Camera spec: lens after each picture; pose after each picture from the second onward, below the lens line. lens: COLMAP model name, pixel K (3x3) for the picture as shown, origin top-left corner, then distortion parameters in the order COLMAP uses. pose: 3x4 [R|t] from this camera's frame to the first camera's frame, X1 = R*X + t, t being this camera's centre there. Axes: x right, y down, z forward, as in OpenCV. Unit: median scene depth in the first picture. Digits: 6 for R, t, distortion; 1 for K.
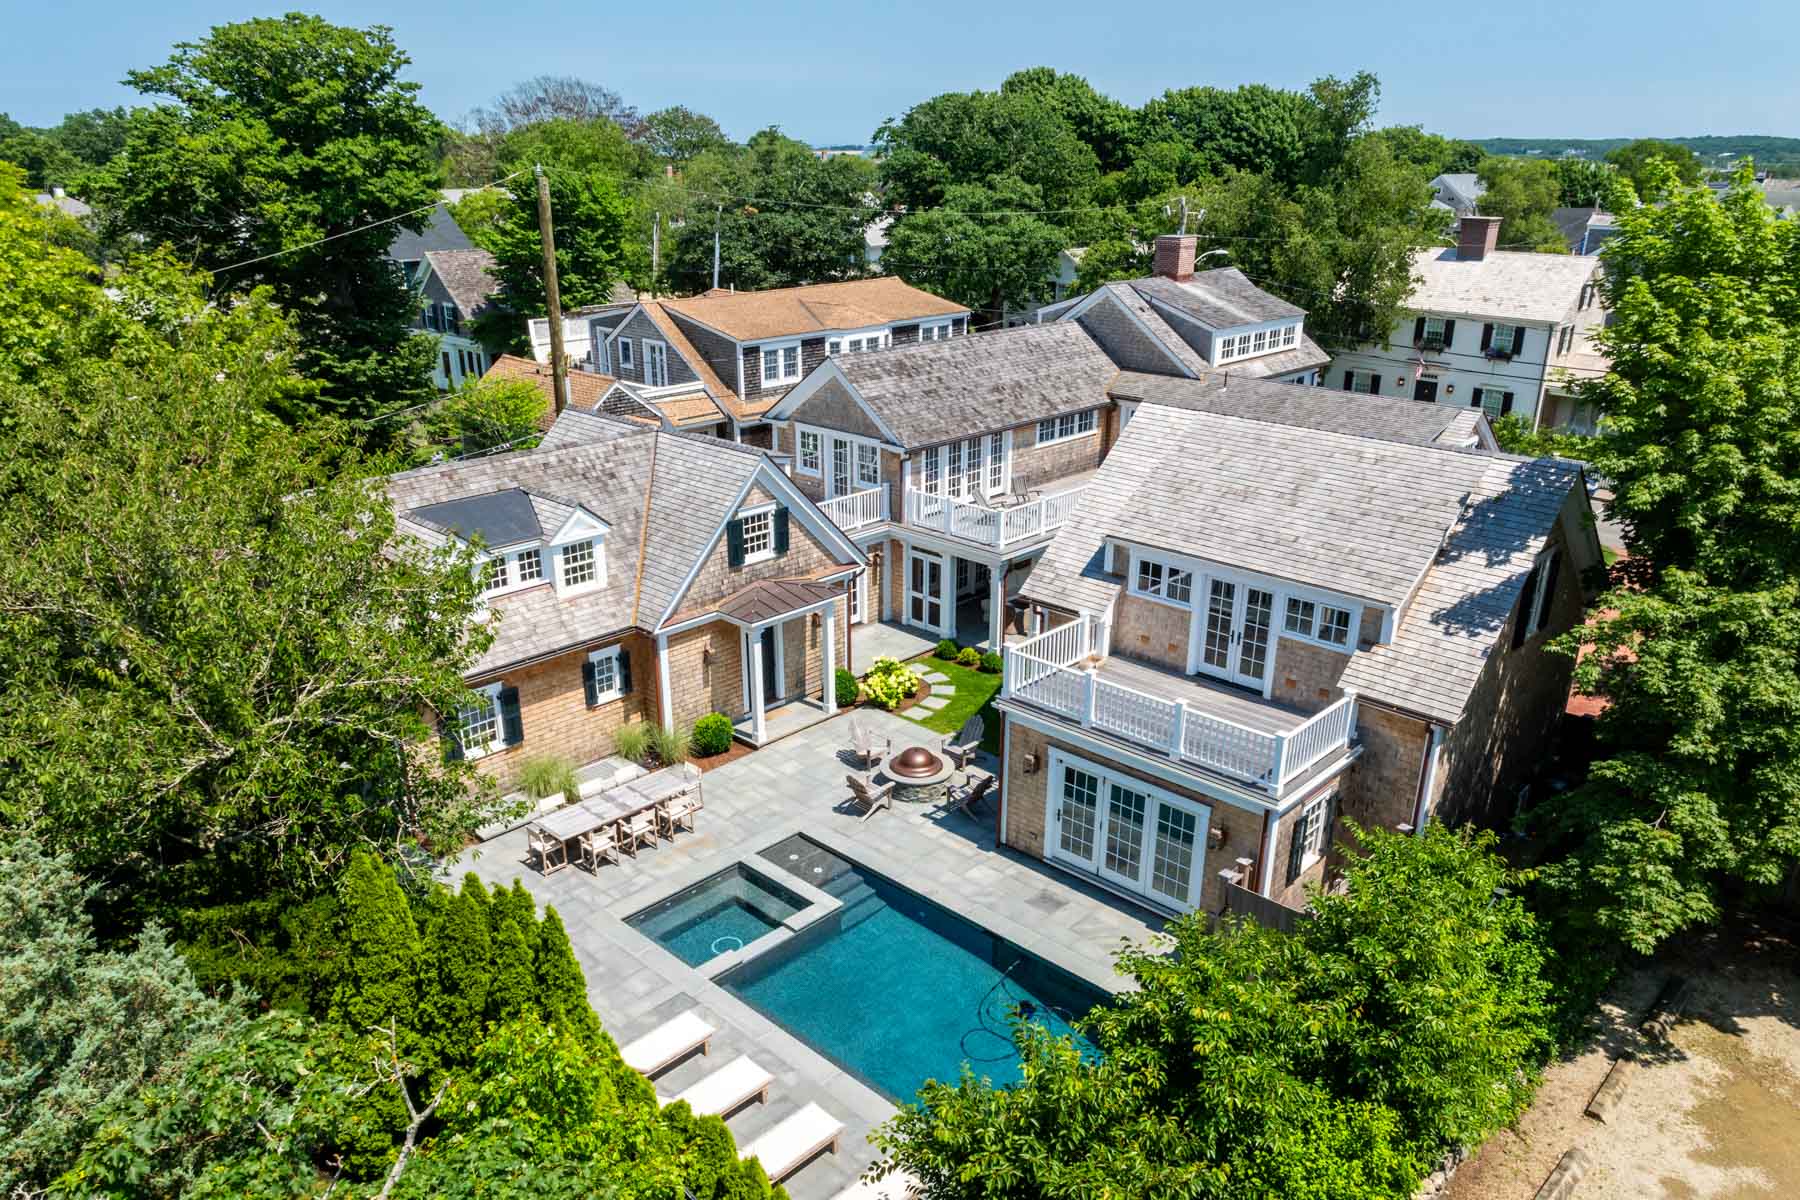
lens RADIAL K [[1253.6, 0, 900.0], [0, 1253.6, 600.0], [0, 0, 1]] dist [-0.016852, -0.004478]
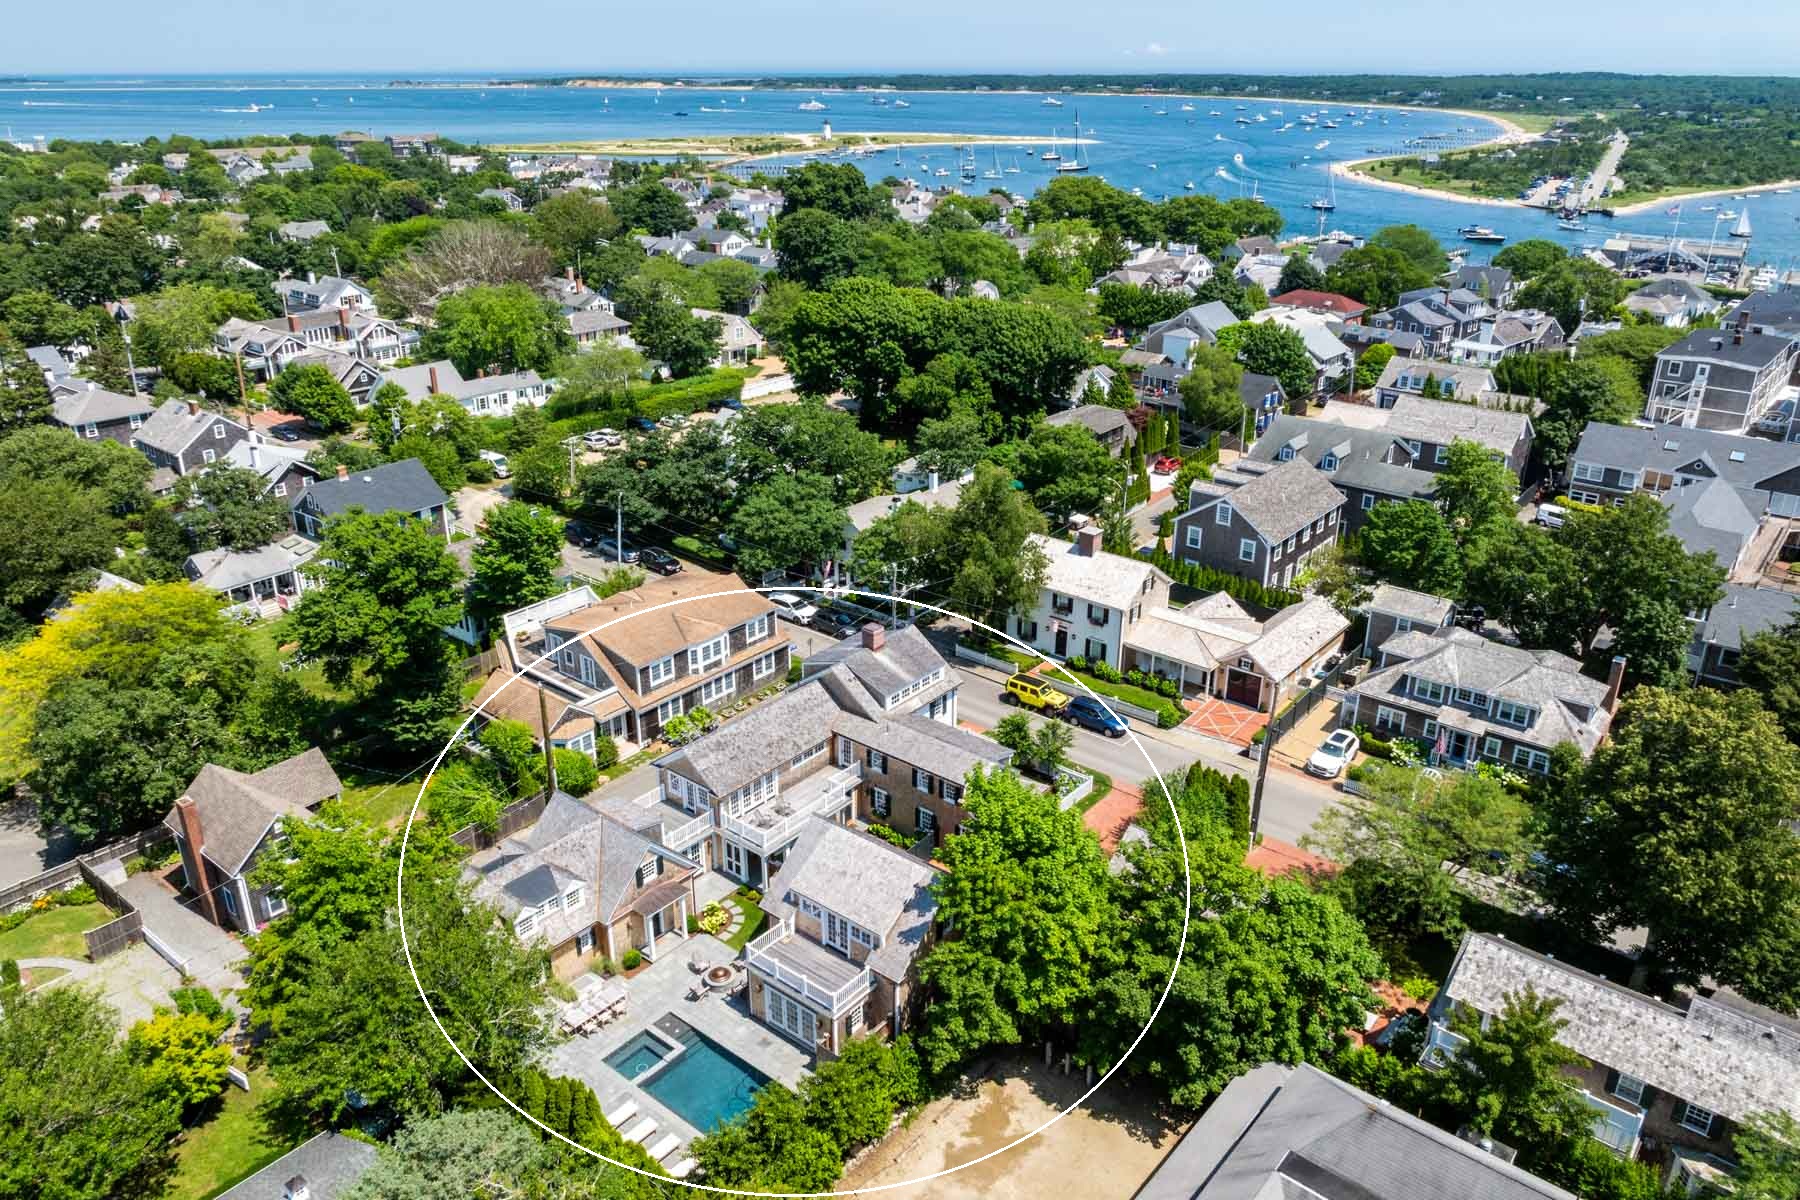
lens RADIAL K [[1252.6, 0, 888.8], [0, 1252.6, 538.8], [0, 0, 1]] dist [-0.025268, -0.003574]
pose [[0.997371, -0.030389, 0.065779, 0.193275], [0.029407, 0.999442, 0.015851, -0.690049], [-0.066224, -0.013875, 0.997708, -1.308559]]
